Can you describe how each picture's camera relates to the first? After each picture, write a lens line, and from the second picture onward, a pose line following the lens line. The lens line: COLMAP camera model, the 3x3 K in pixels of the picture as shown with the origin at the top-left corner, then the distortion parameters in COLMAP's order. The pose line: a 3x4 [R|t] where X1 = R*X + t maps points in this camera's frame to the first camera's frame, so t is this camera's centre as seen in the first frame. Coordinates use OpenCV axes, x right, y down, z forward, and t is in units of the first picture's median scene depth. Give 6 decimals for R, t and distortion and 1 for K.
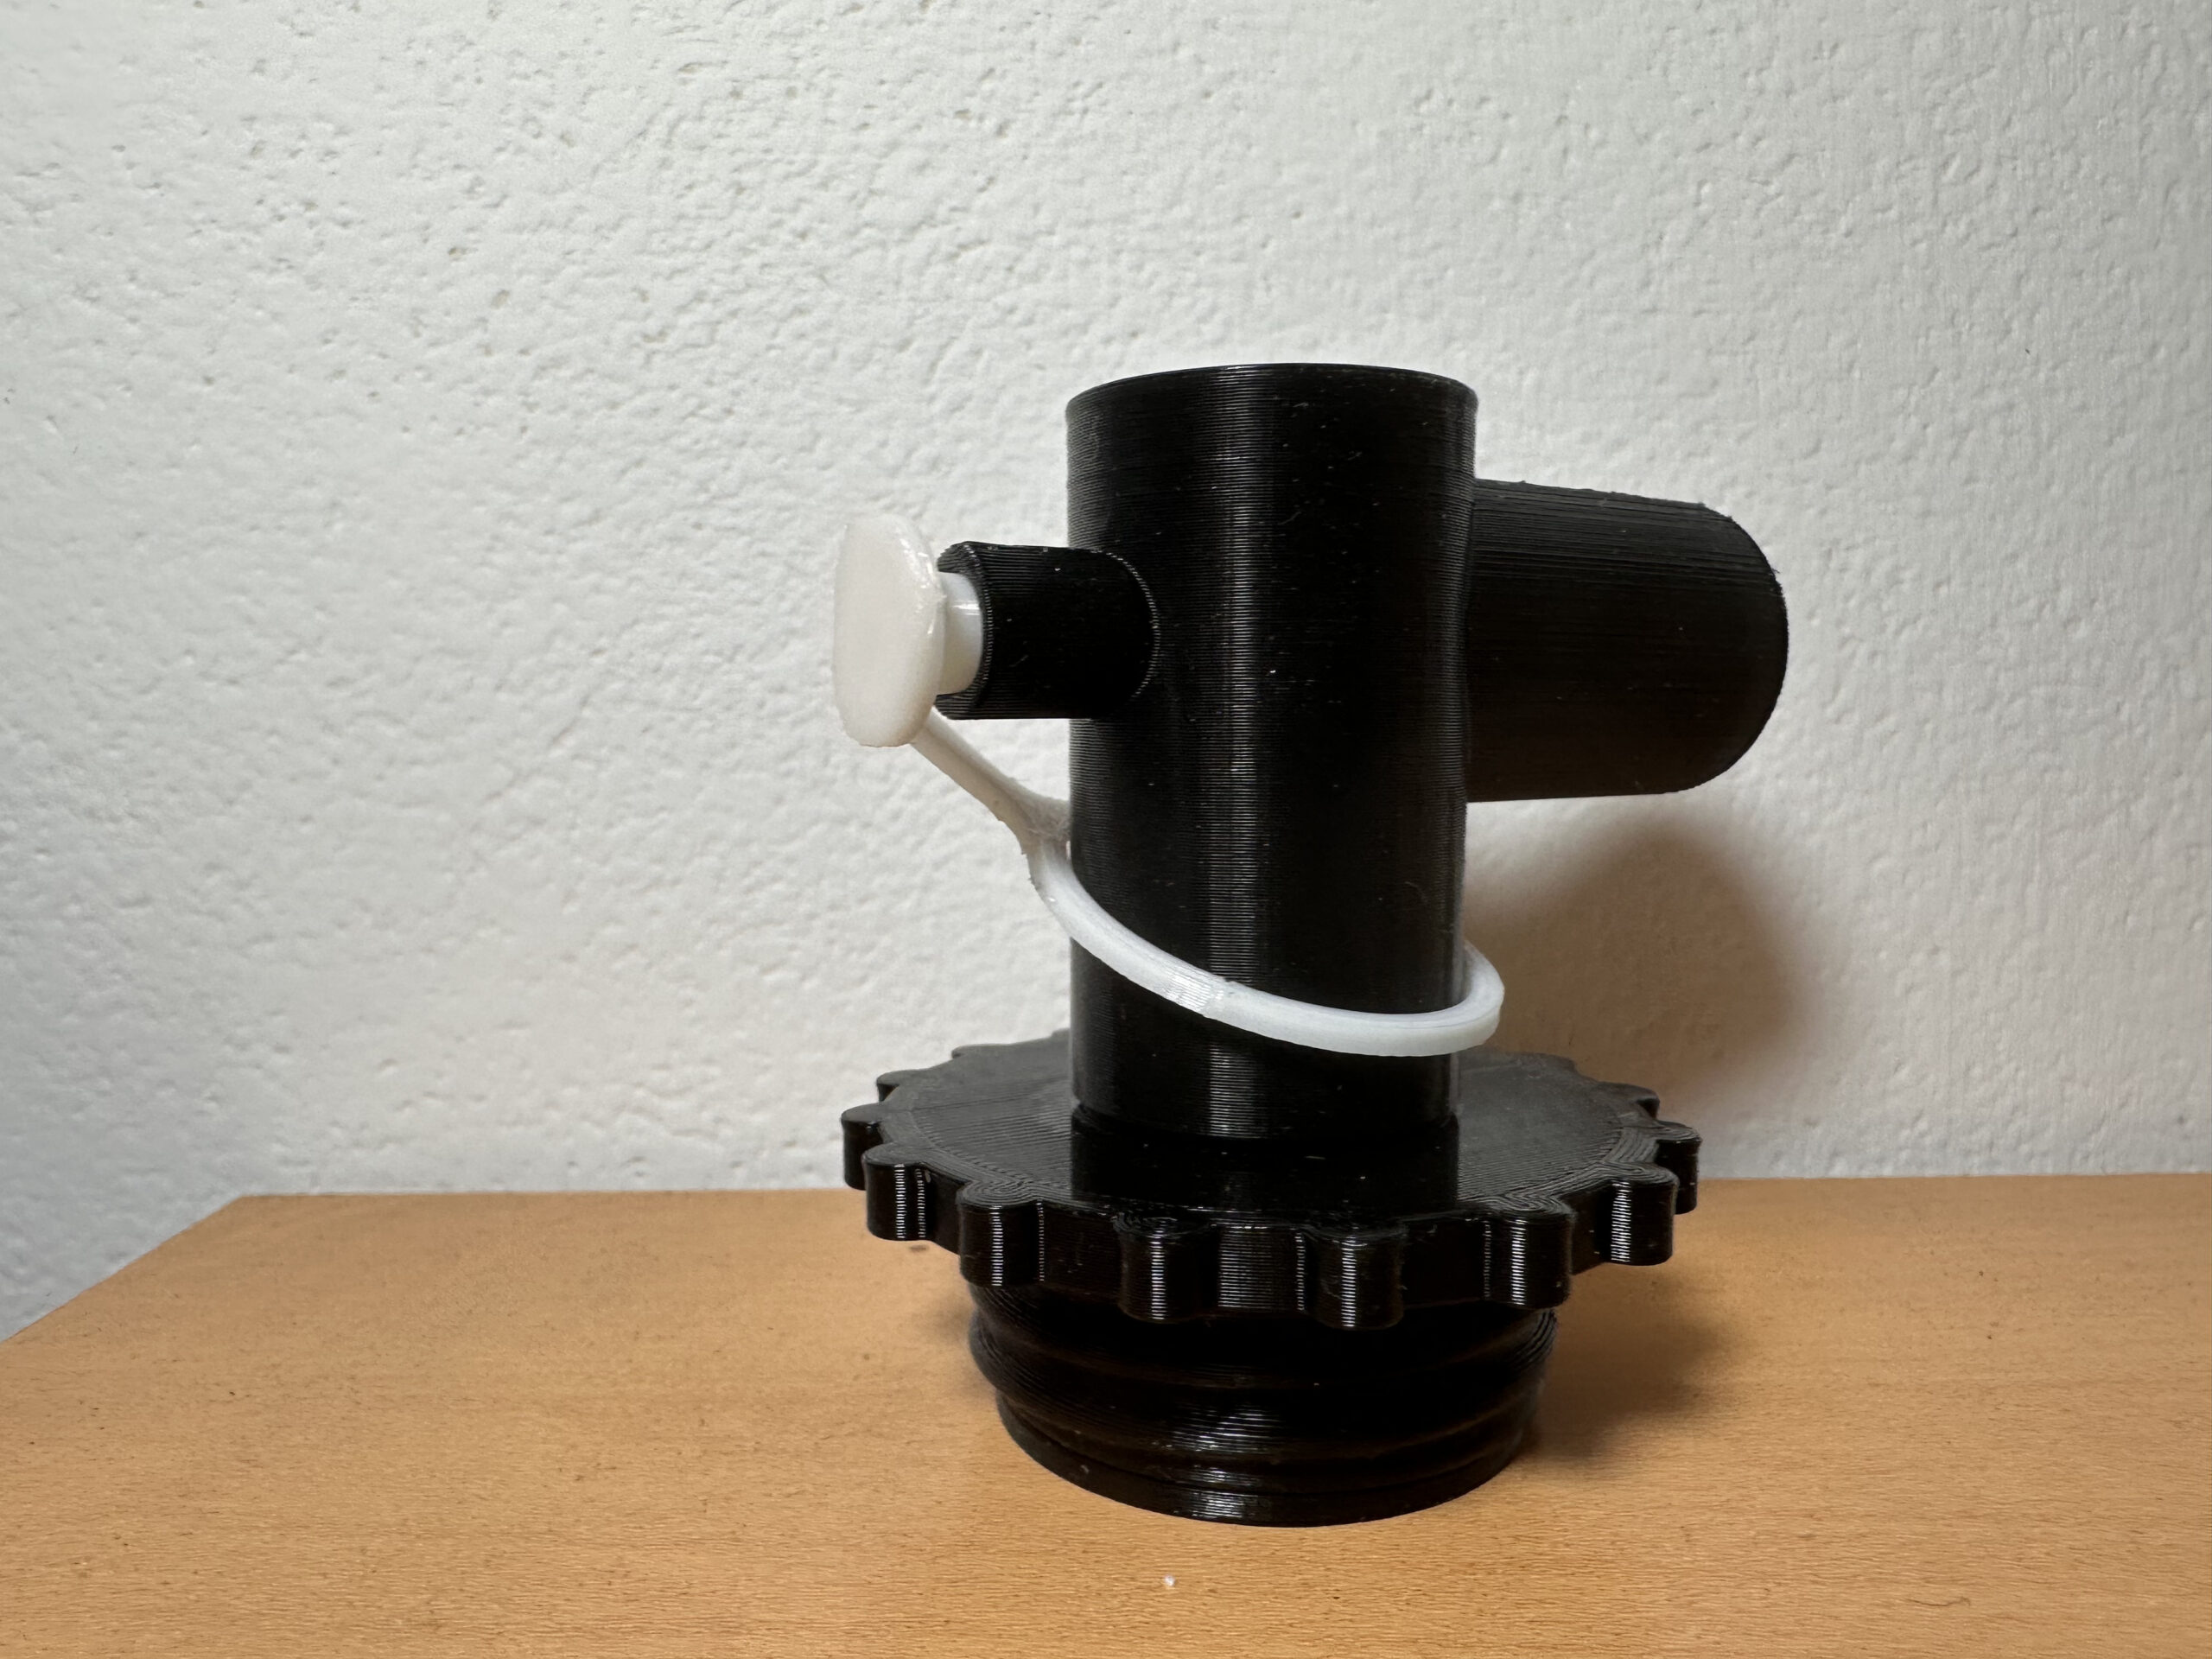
lens RADIAL K [[1538.1, 0, 1065.3], [0, 1538.1, 892.9], [0, 0, 1]] dist [-0.015246, 0.007356]
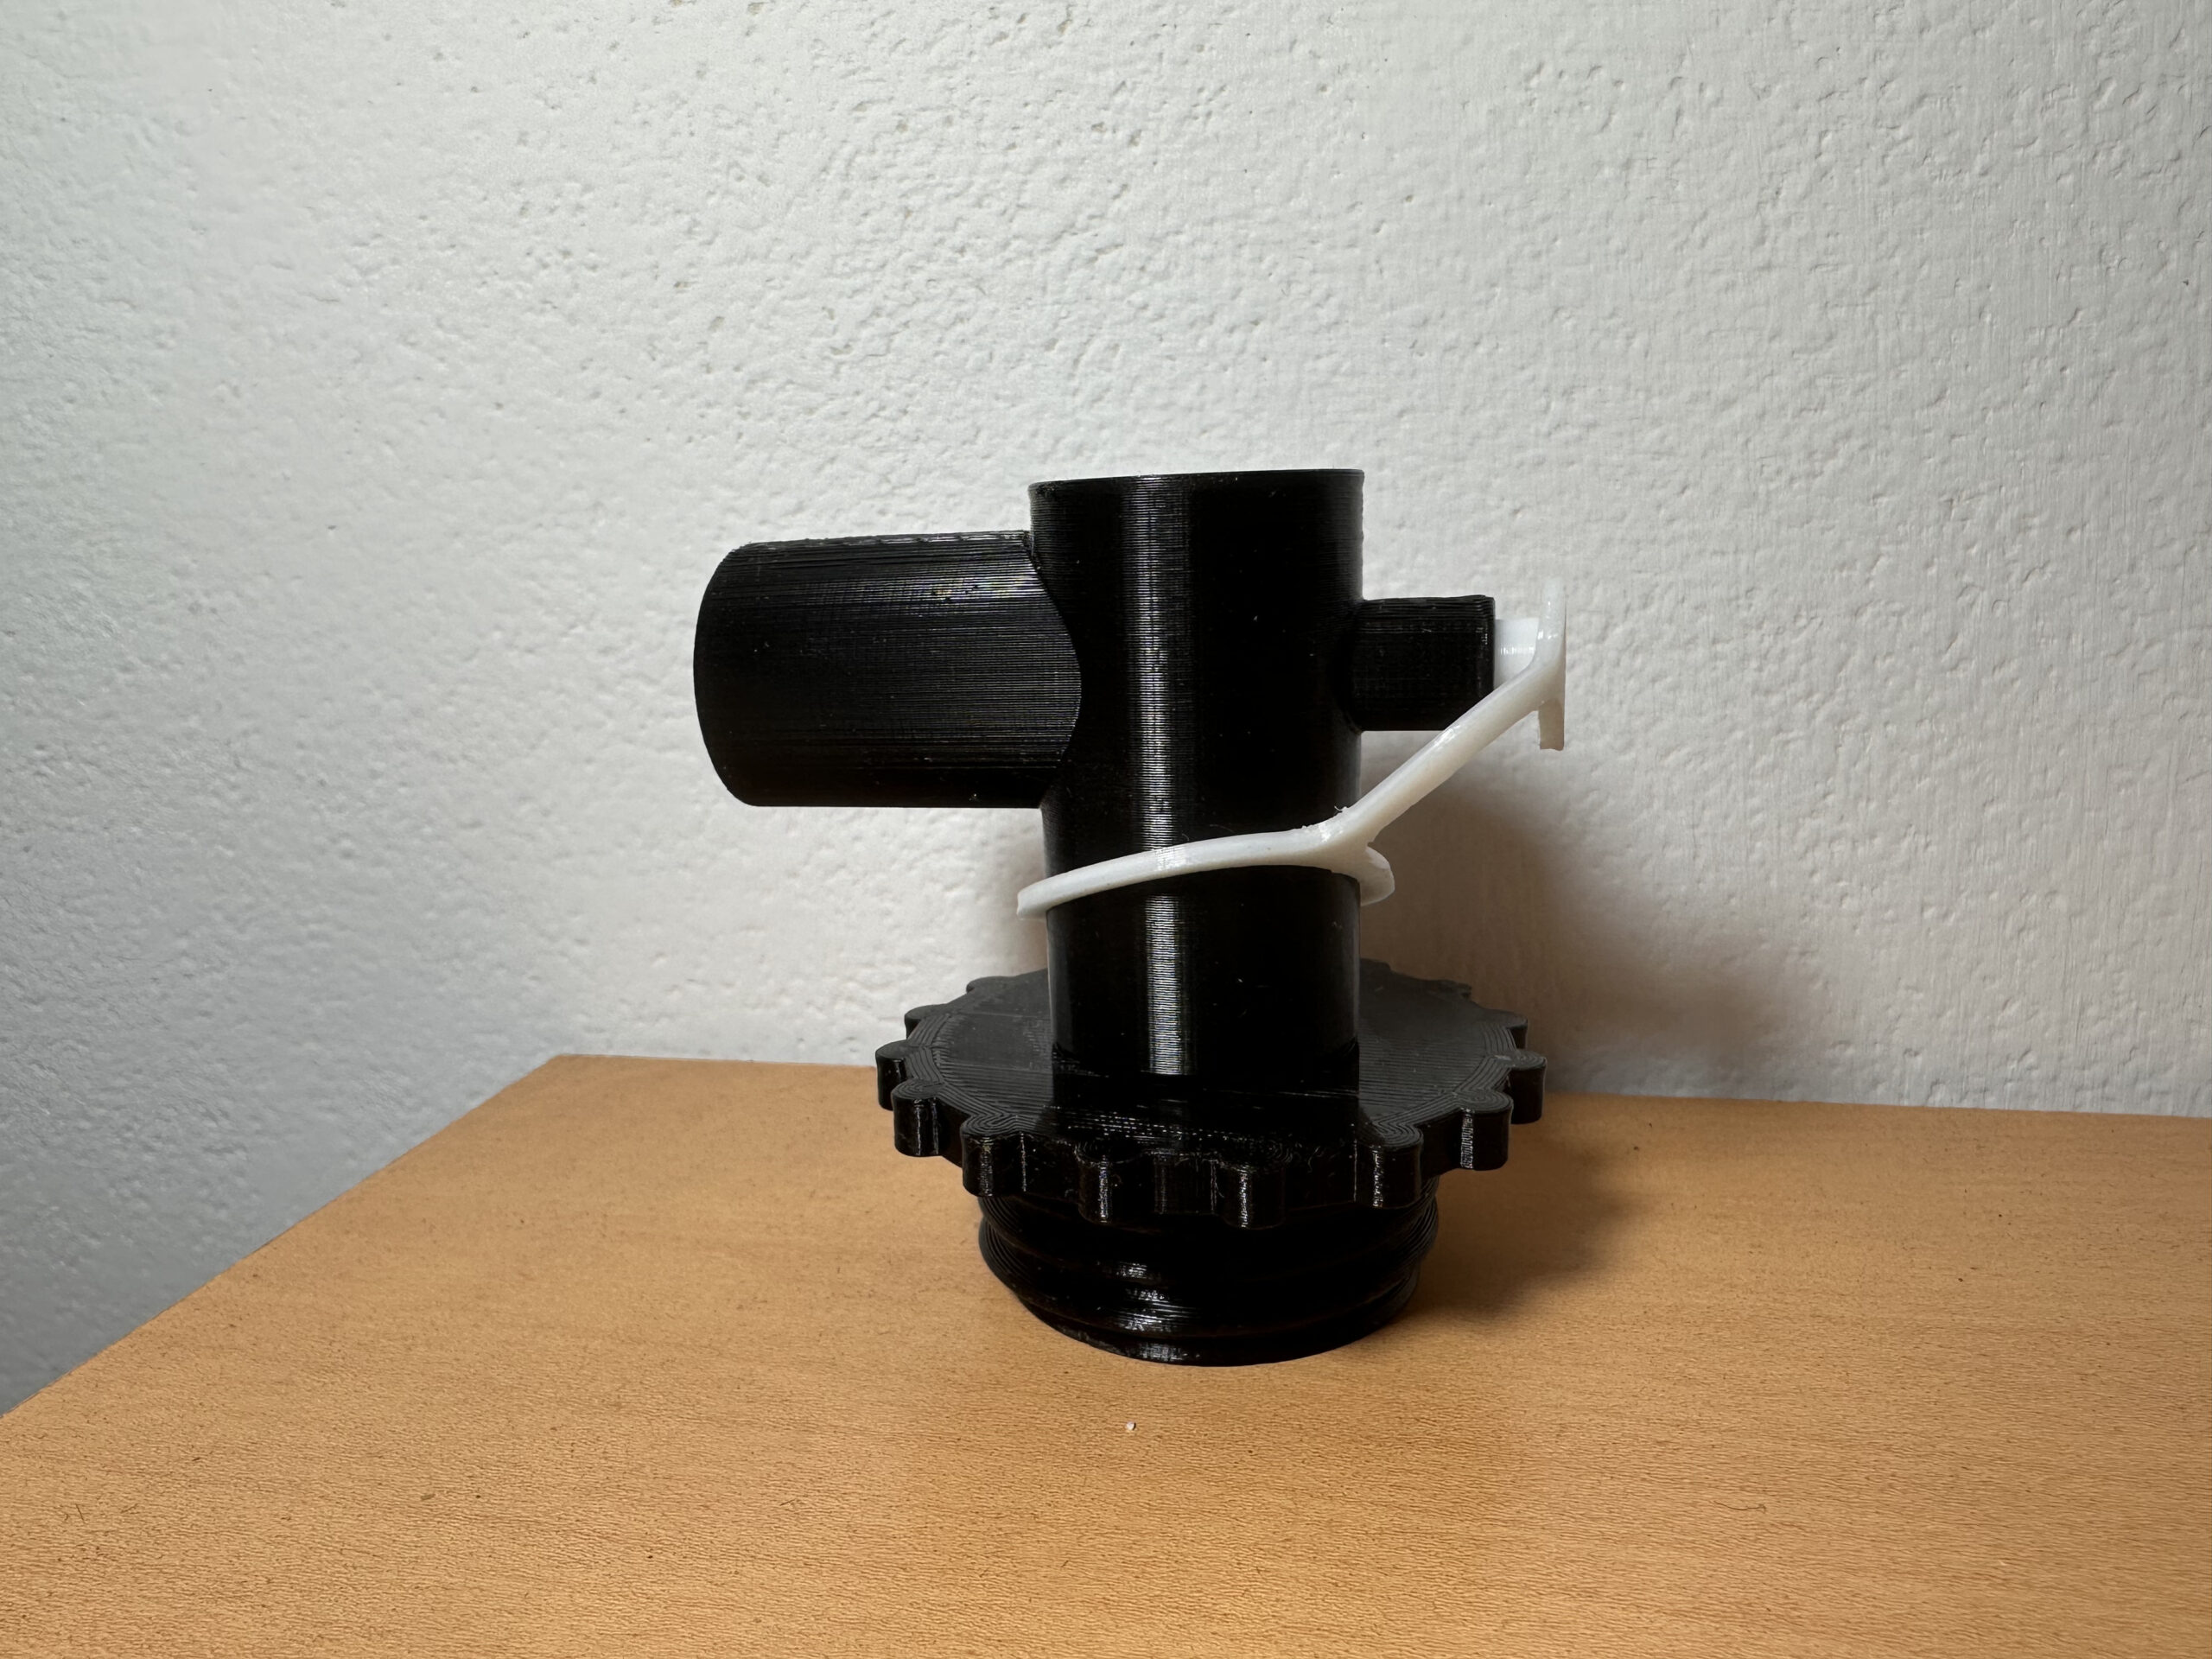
lens RADIAL K [[1538.1, 0, 1085.6], [0, 1538.1, 883.3], [0, 0, 1]] dist [-0.015246, 0.007356]
pose [[0.975587, 0.022273, -0.218481, 0.173363], [0.003792, 0.992987, 0.118162, -0.096062], [0.219580, -0.116105, 0.968661, -0.130773]]
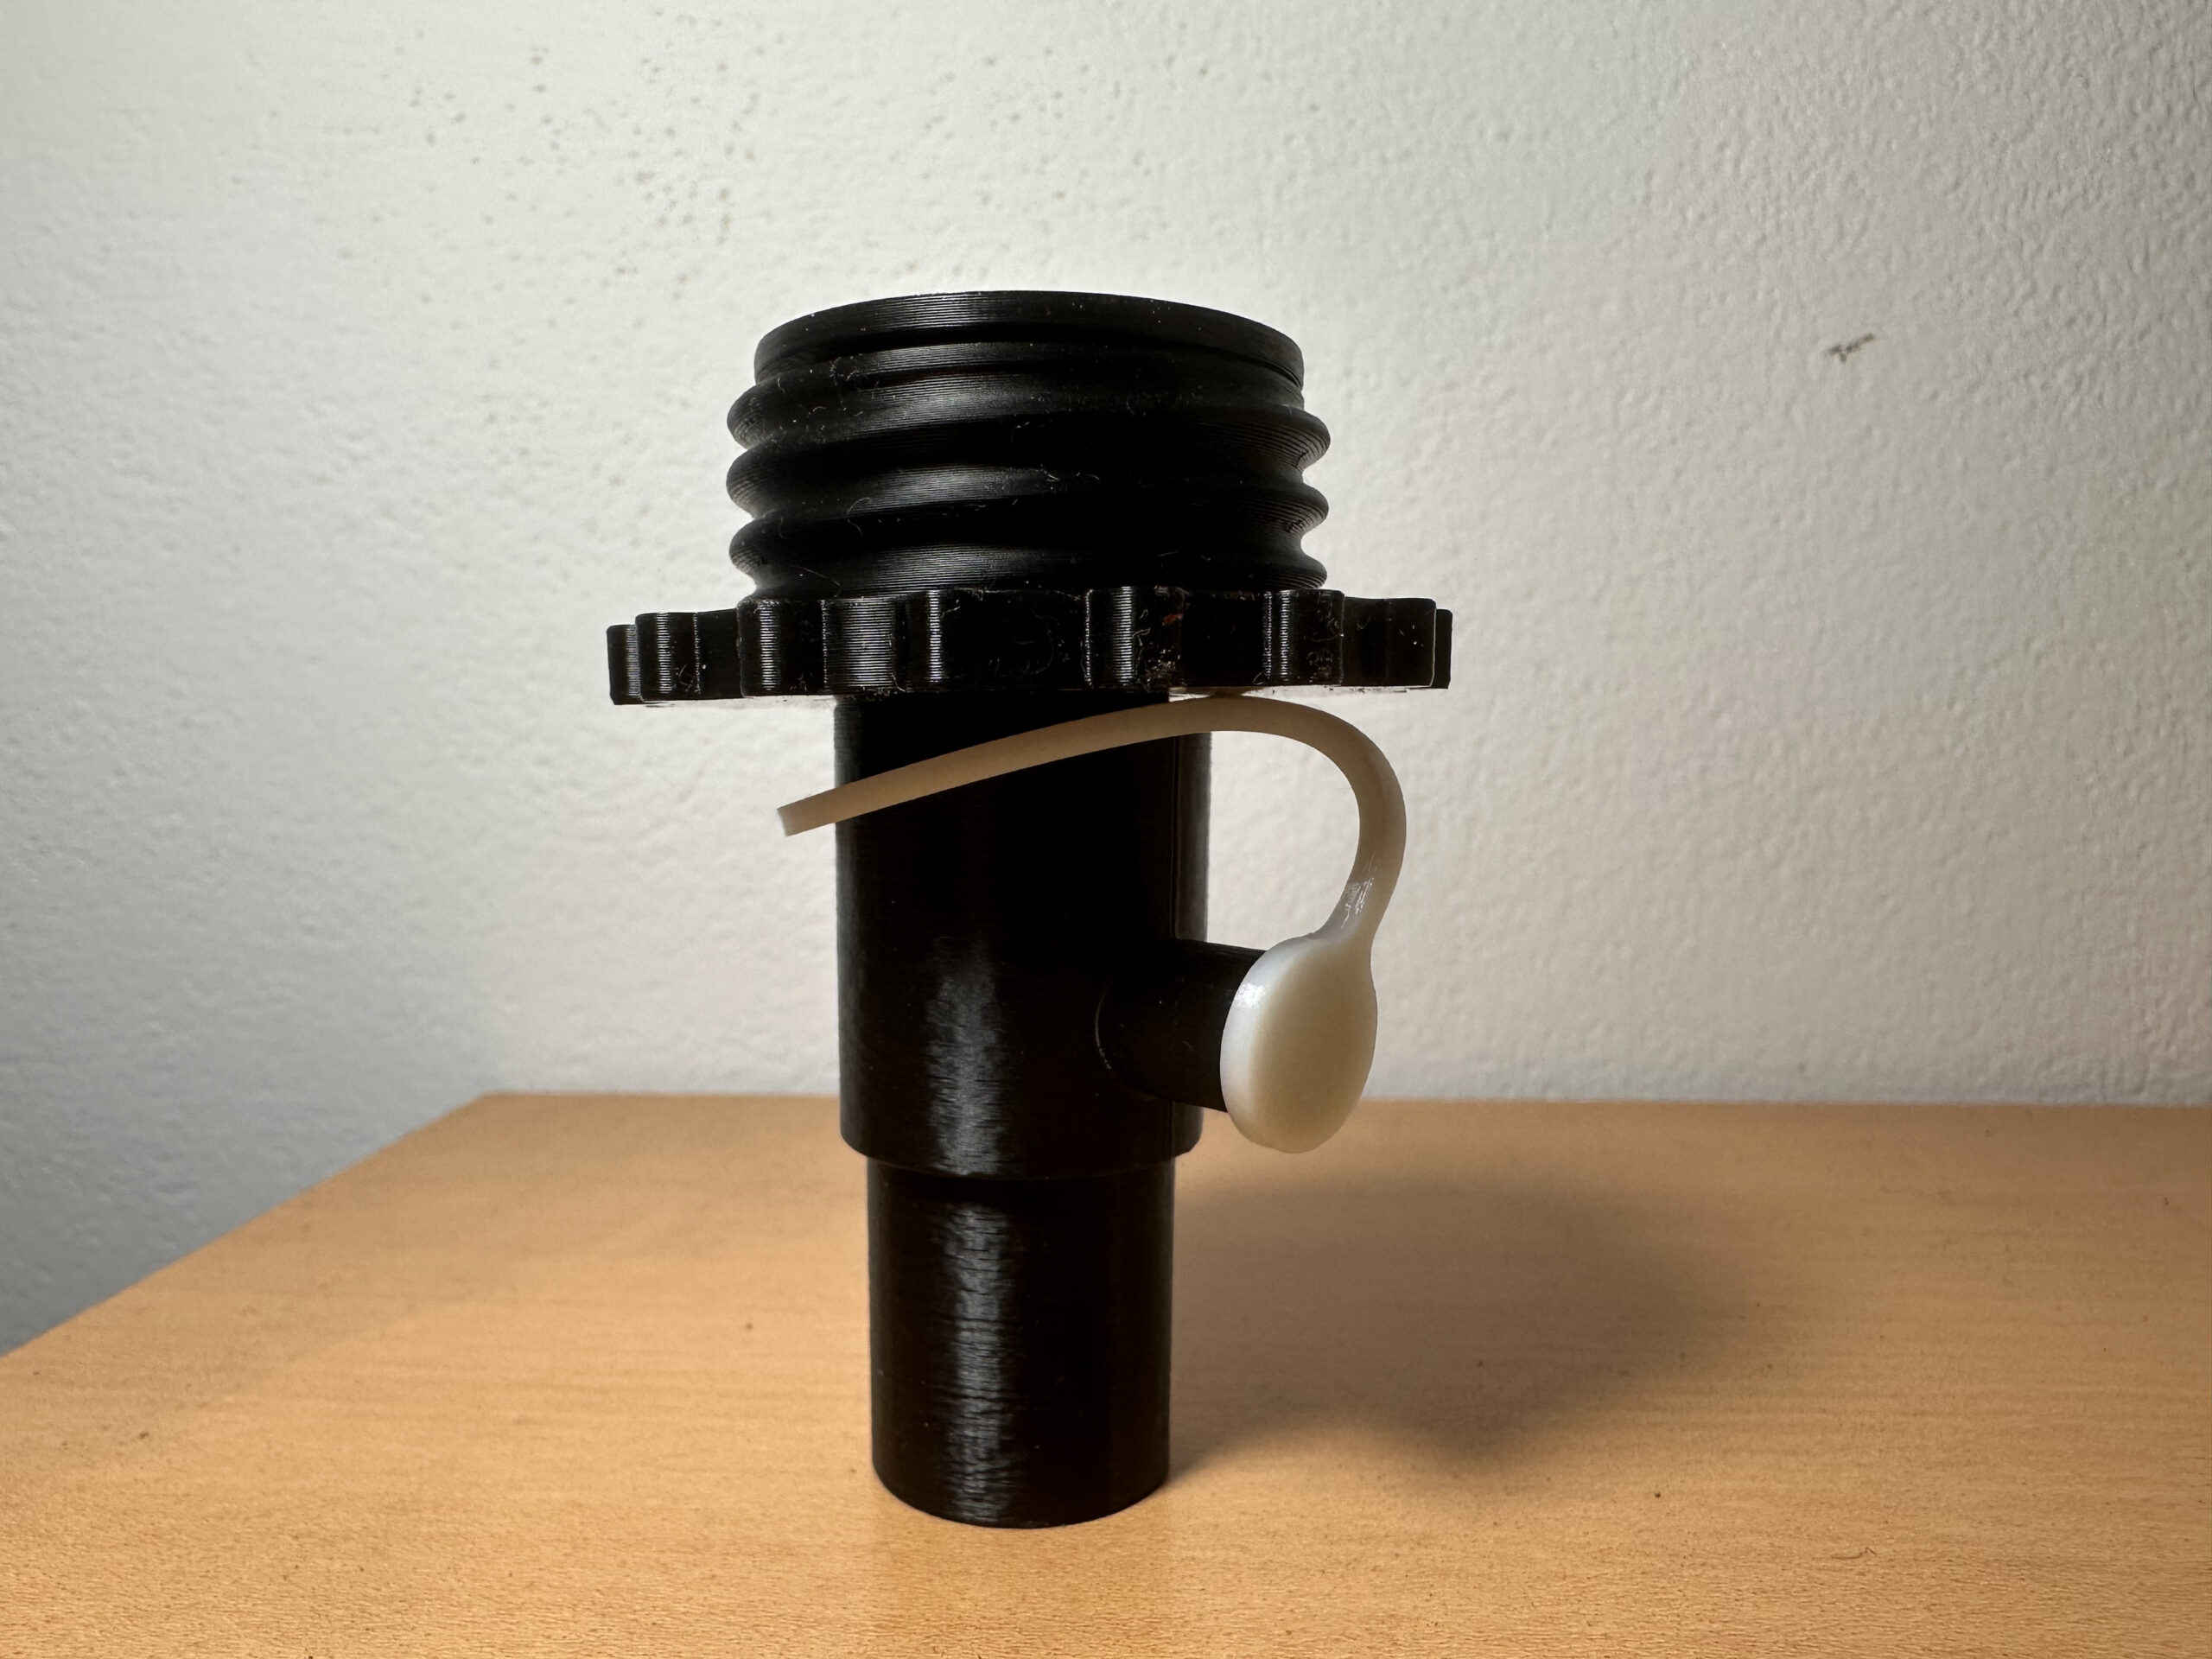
lens RADIAL K [[1538.1, 0, 1024.1], [0, 1538.1, 1021.6], [0, 0, 1]] dist [-0.015246, 0.007356]
pose [[0.995235, 0.012081, -0.096758, 0.162646], [-0.007084, 0.998631, 0.051827, 0.040724], [0.097251, -0.050894, 0.993958, -0.510392]]
